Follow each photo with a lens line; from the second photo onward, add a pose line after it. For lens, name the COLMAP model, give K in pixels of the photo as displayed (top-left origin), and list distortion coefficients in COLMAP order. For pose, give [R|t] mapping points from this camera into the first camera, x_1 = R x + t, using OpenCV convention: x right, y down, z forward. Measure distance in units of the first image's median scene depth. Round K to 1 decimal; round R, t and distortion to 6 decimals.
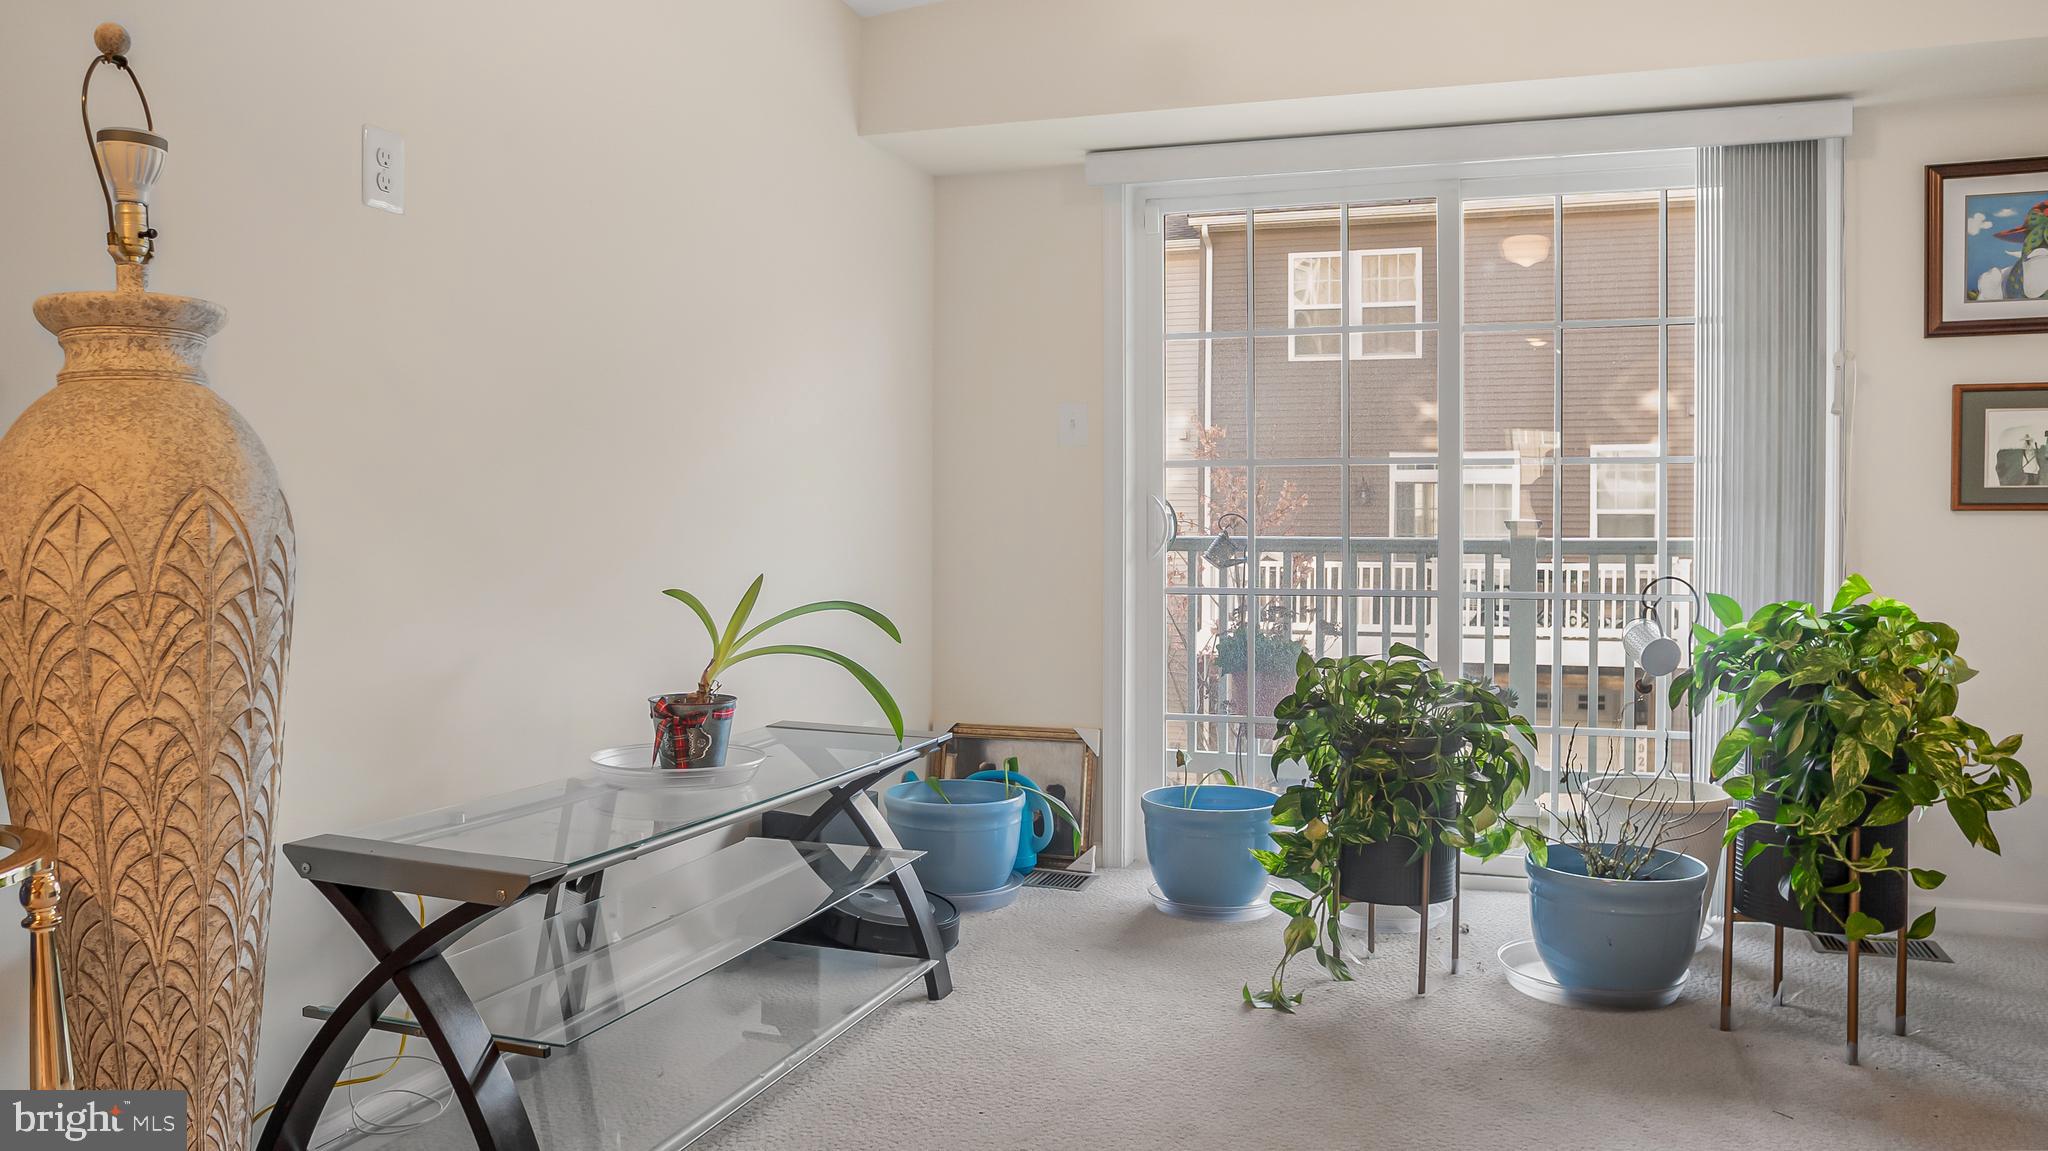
lens RADIAL K [[1472.2, 0, 1025.3], [0, 1472.2, 566.1], [0, 0, 1]] dist [-0.091526, 0.066727]
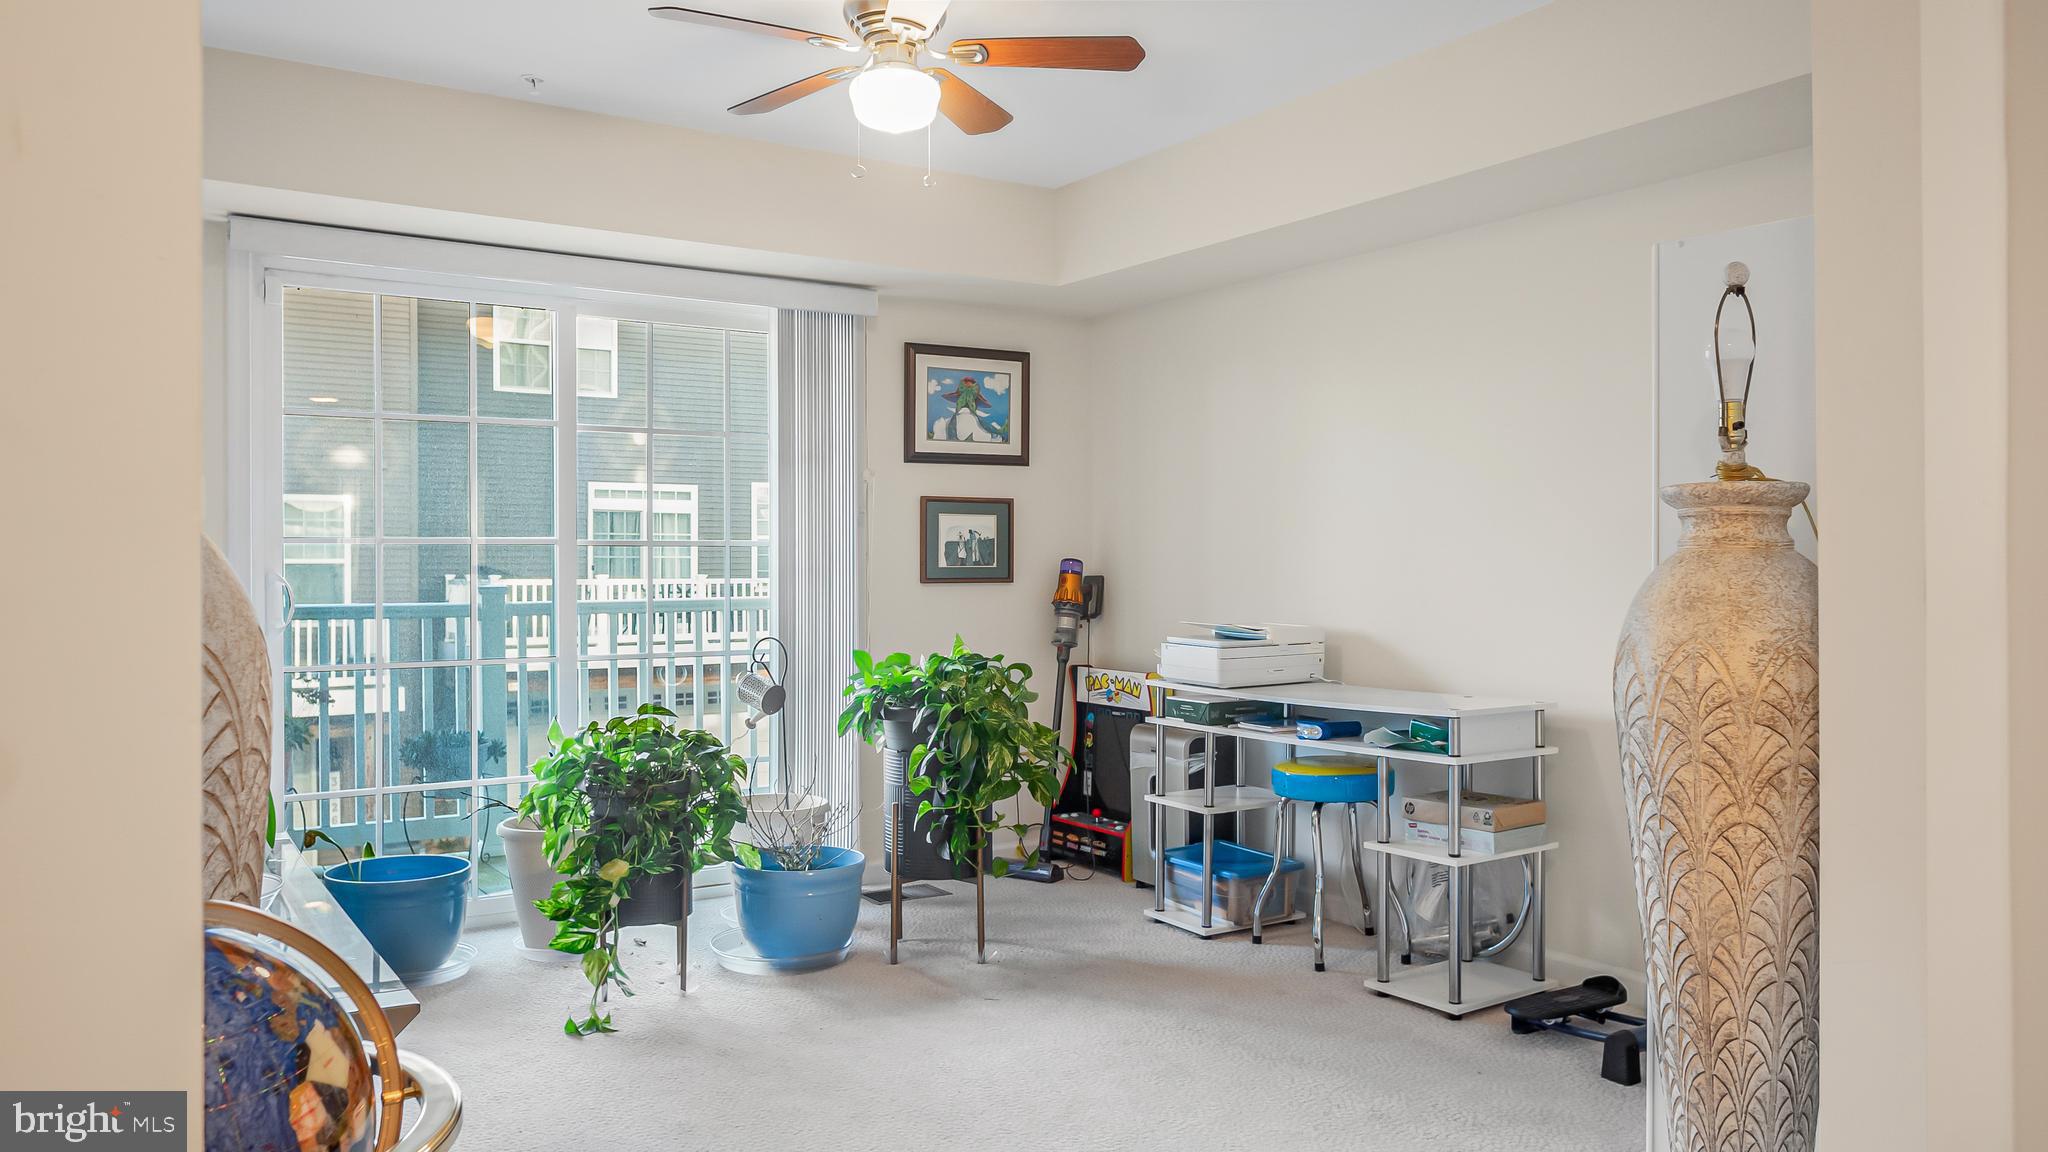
lens RADIAL K [[1442.4, 0, 1024.0], [0, 1442.4, 576.0], [0, 0, 1]] dist [-0.063896, 0.065661]
pose [[0.605131, -0.008175, 0.796084, -0.507827], [0.026182, 0.999611, -0.009638, -0.033640], [-0.795695, 0.026675, 0.605109, 0.047110]]
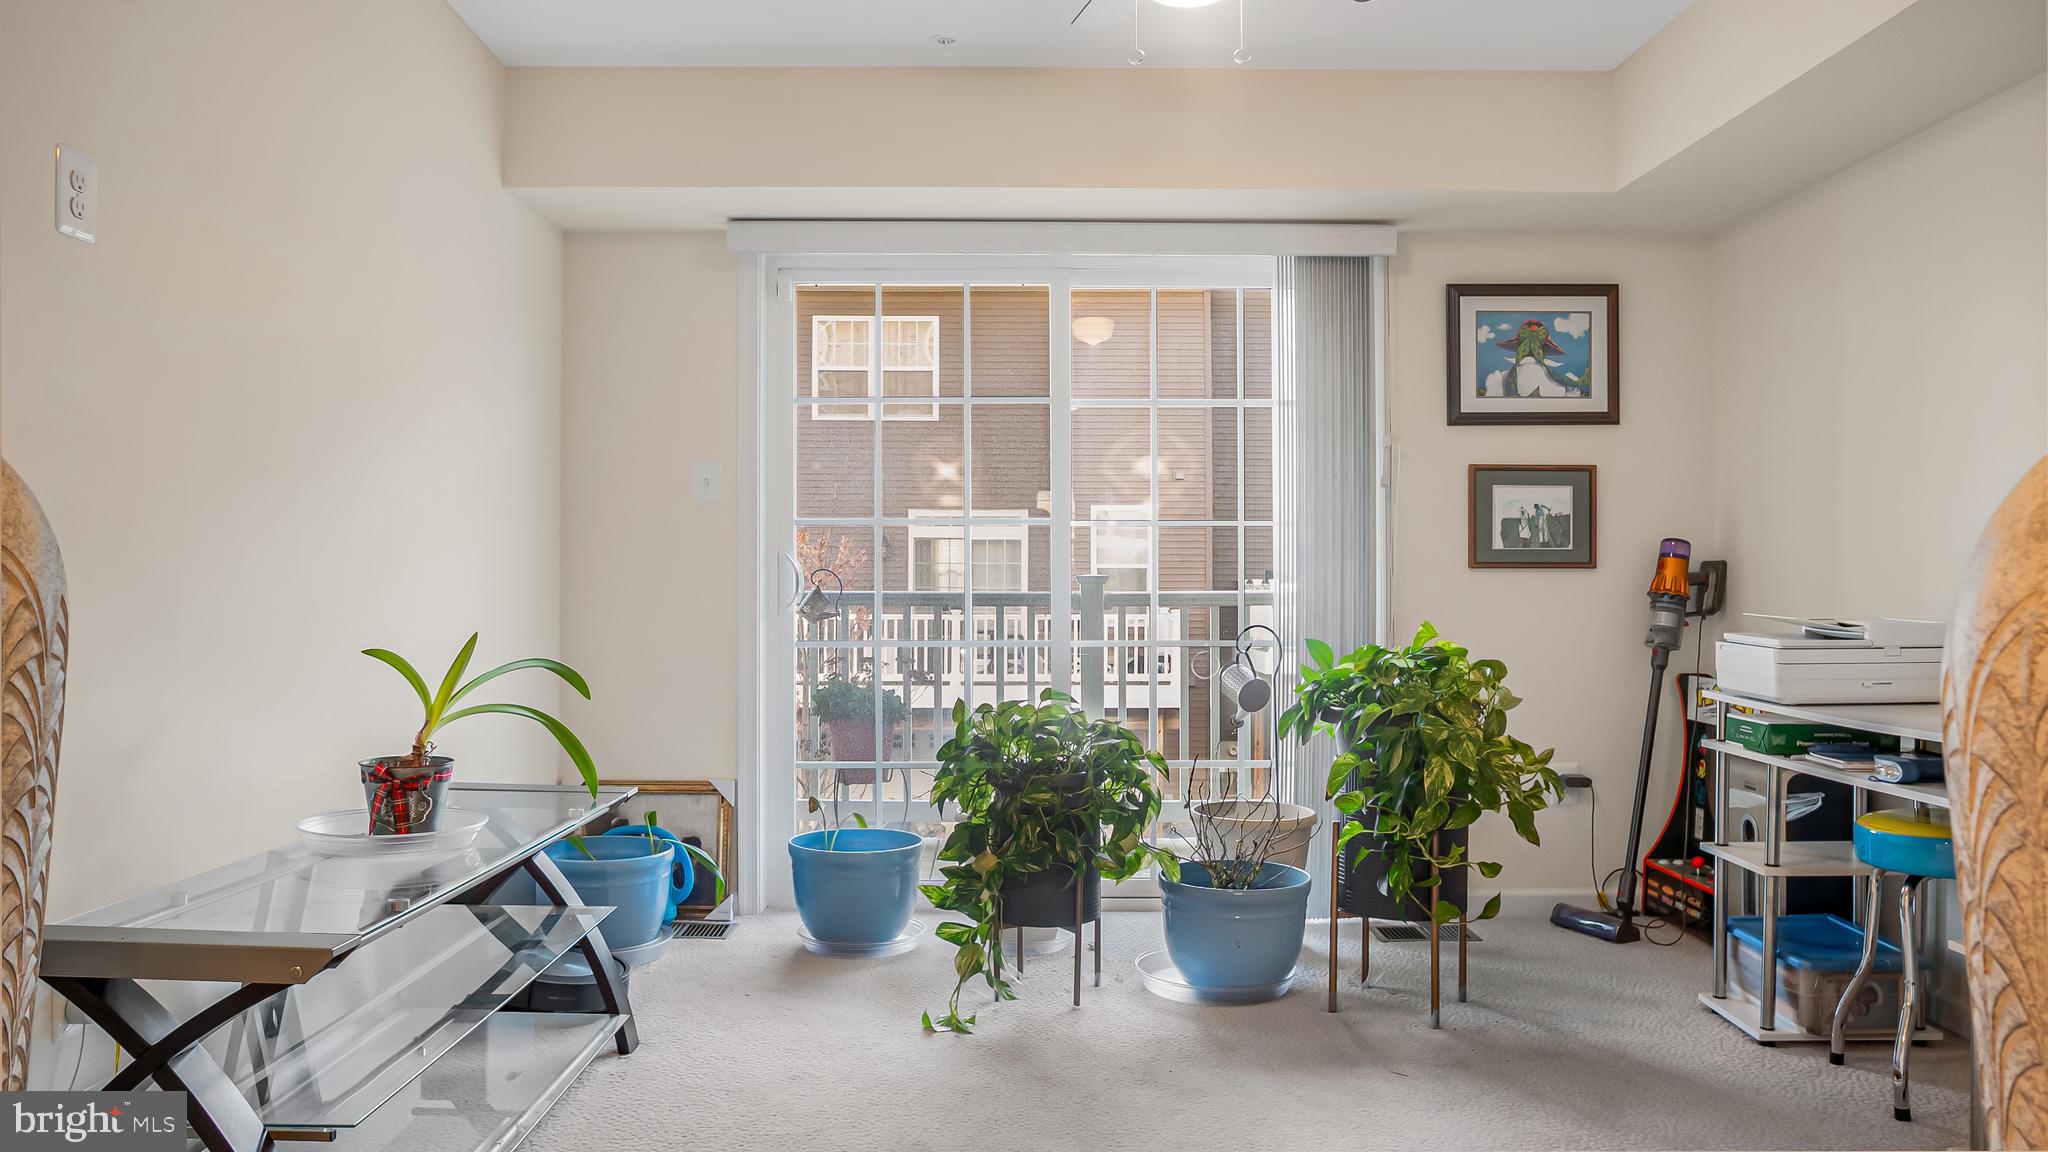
lens RADIAL K [[1448.8, 0, 1018.9], [0, 1448.8, 581.3], [0, 0, 1]] dist [-0.093568, 0.069880]
pose [[0.943894, -0.000738, 0.330248, -0.131065], [0.009353, 0.999656, -0.024500, -0.001539], [-0.330116, 0.026214, 0.943576, -0.023748]]
